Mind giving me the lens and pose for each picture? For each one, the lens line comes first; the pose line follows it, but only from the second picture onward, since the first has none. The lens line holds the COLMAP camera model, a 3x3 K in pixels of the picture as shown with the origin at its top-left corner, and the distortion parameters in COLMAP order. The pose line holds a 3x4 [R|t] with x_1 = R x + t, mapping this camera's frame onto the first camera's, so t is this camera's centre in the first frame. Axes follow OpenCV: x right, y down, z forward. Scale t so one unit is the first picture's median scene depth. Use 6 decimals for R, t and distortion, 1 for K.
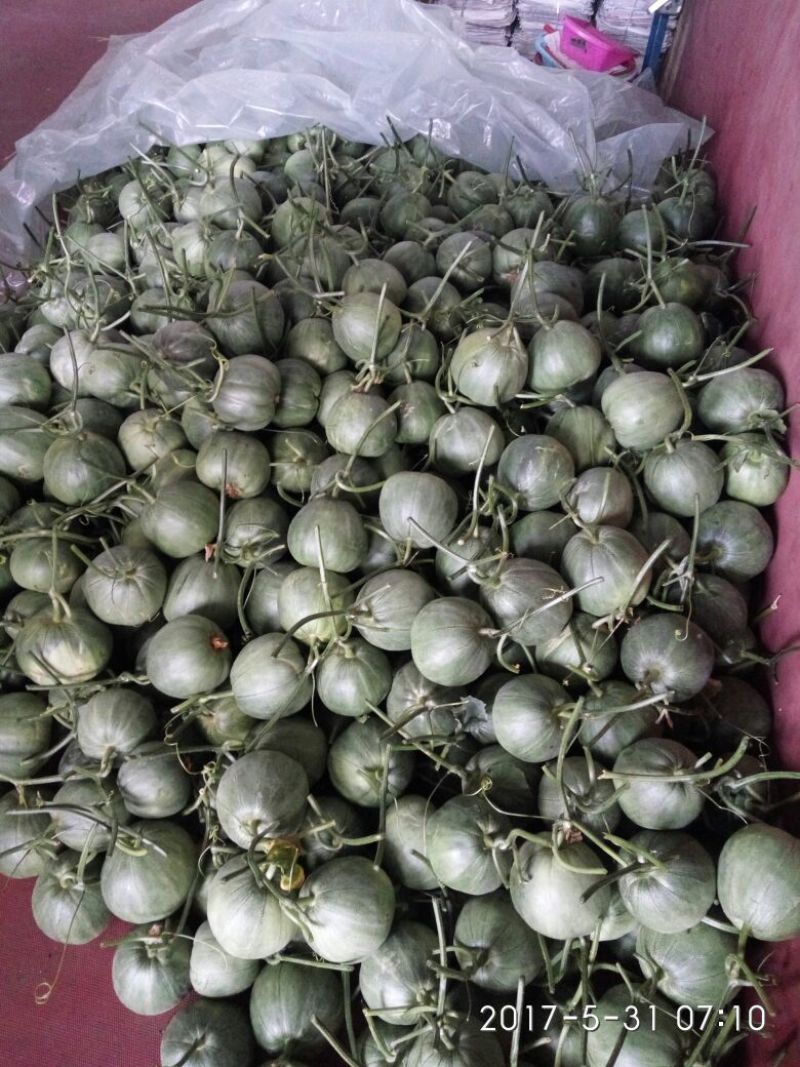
lens RADIAL K [[847.4, 0, 400.0], [0, 847.4, 533.5], [0, 0, 1]] dist [0.061868, -0.102571]
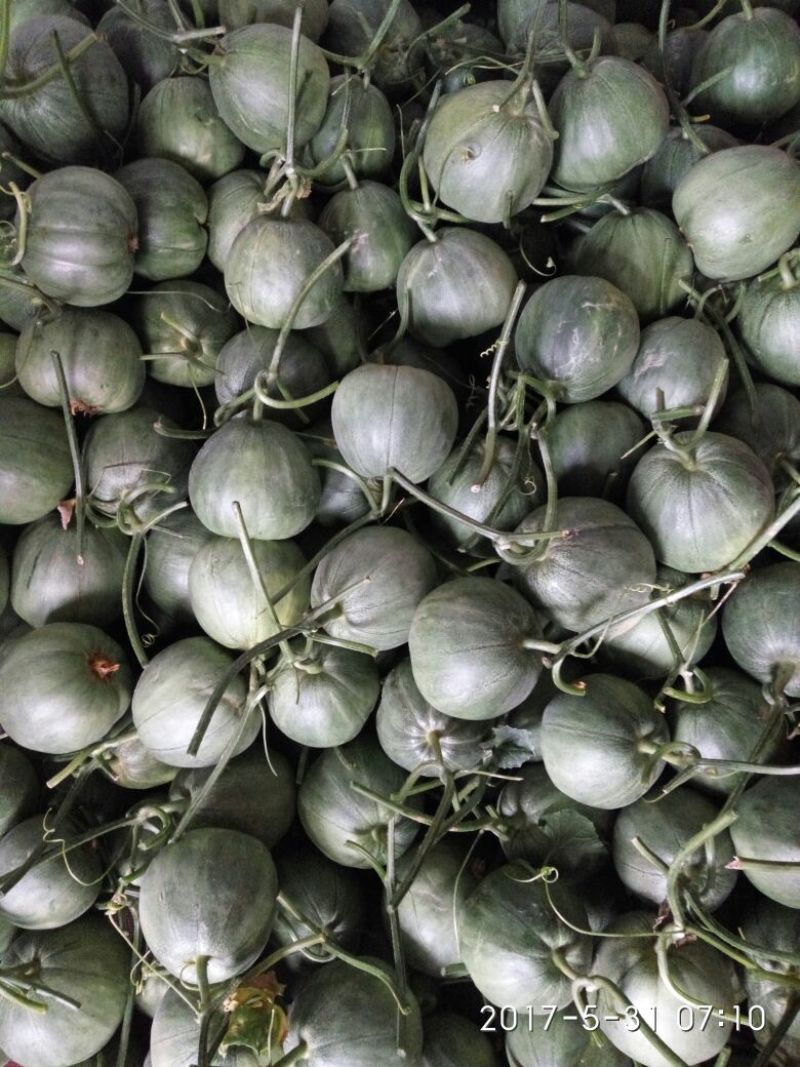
lens RADIAL K [[847.4, 0, 400.0], [0, 847.4, 533.5], [0, 0, 1]] dist [0.061868, -0.102571]
pose [[0.992615, -0.103879, 0.062639, -0.021623], [0.080703, 0.951048, 0.298321, -0.131192], [-0.090562, -0.291063, 0.952408, 0.374464]]
